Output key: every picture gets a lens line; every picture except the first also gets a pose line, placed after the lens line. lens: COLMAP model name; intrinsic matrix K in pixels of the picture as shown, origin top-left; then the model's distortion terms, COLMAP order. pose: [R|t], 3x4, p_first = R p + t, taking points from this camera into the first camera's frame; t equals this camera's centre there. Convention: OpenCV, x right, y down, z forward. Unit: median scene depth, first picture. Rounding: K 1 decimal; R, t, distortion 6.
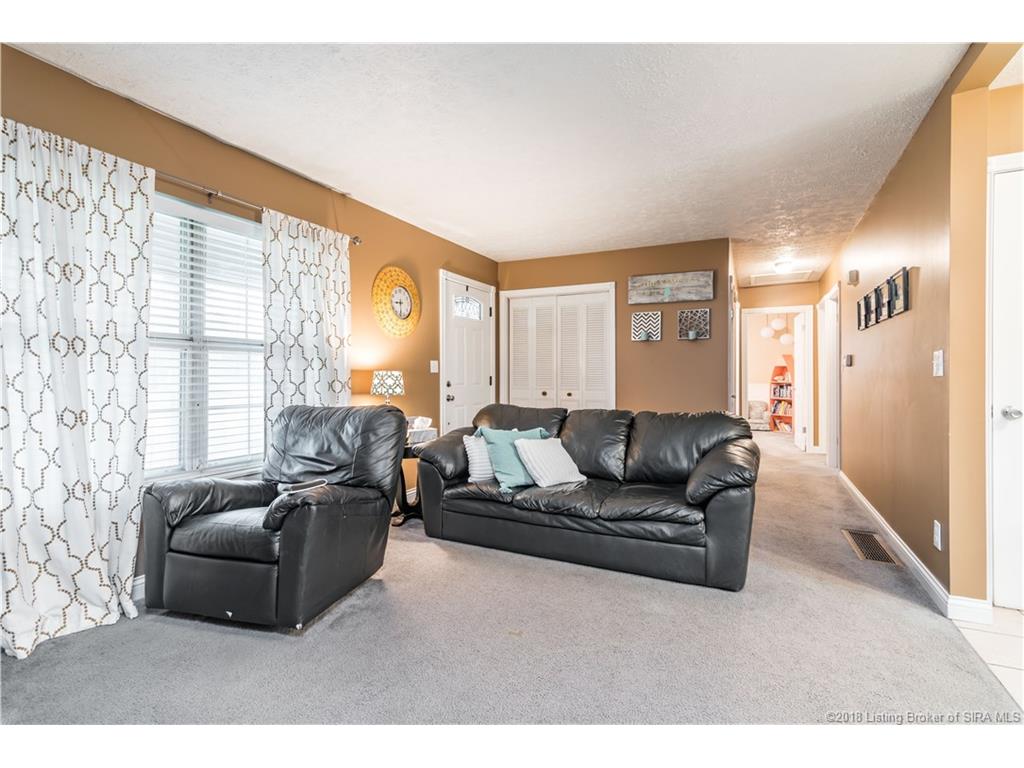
lens RADIAL K [[495.3, 0, 506.0], [0, 495.3, 381.6], [0, 0, 1]] dist [0.020917, 0.000339]
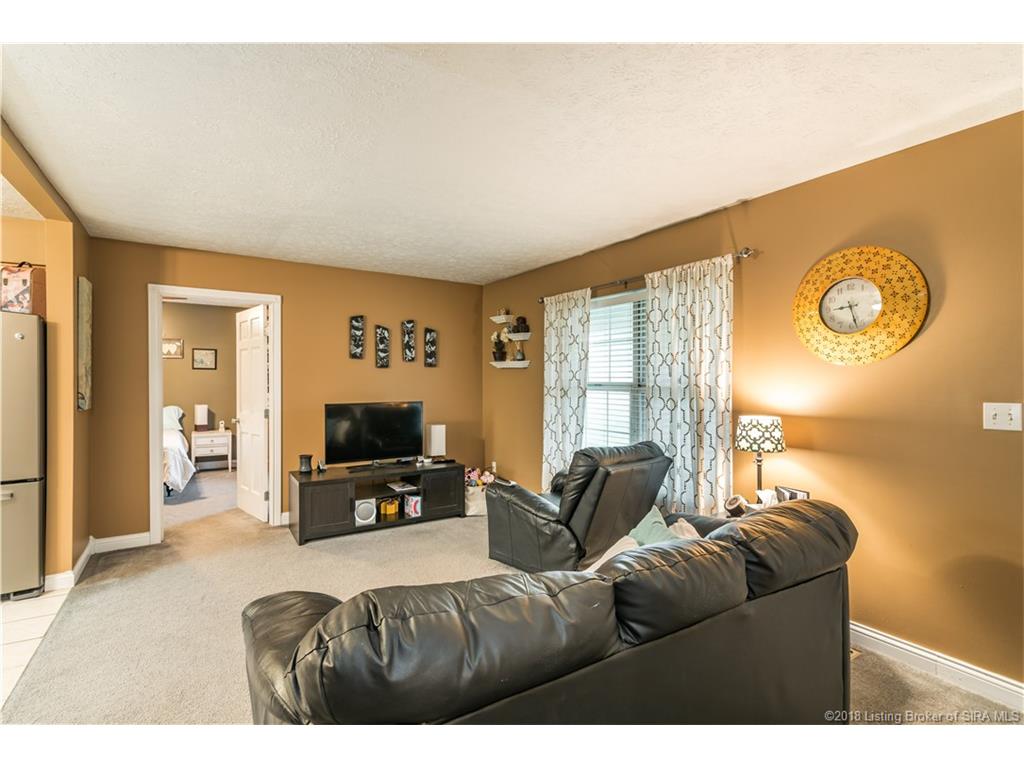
lens RADIAL K [[495.3, 0, 506.0], [0, 495.3, 381.6], [0, 0, 1]] dist [0.020917, 0.000339]
pose [[-0.503163, 0.000034, -0.864192, 0.577279], [-0.006619, 0.999971, 0.003893, -0.075390], [0.864166, 0.007679, -0.503148, 1.055326]]
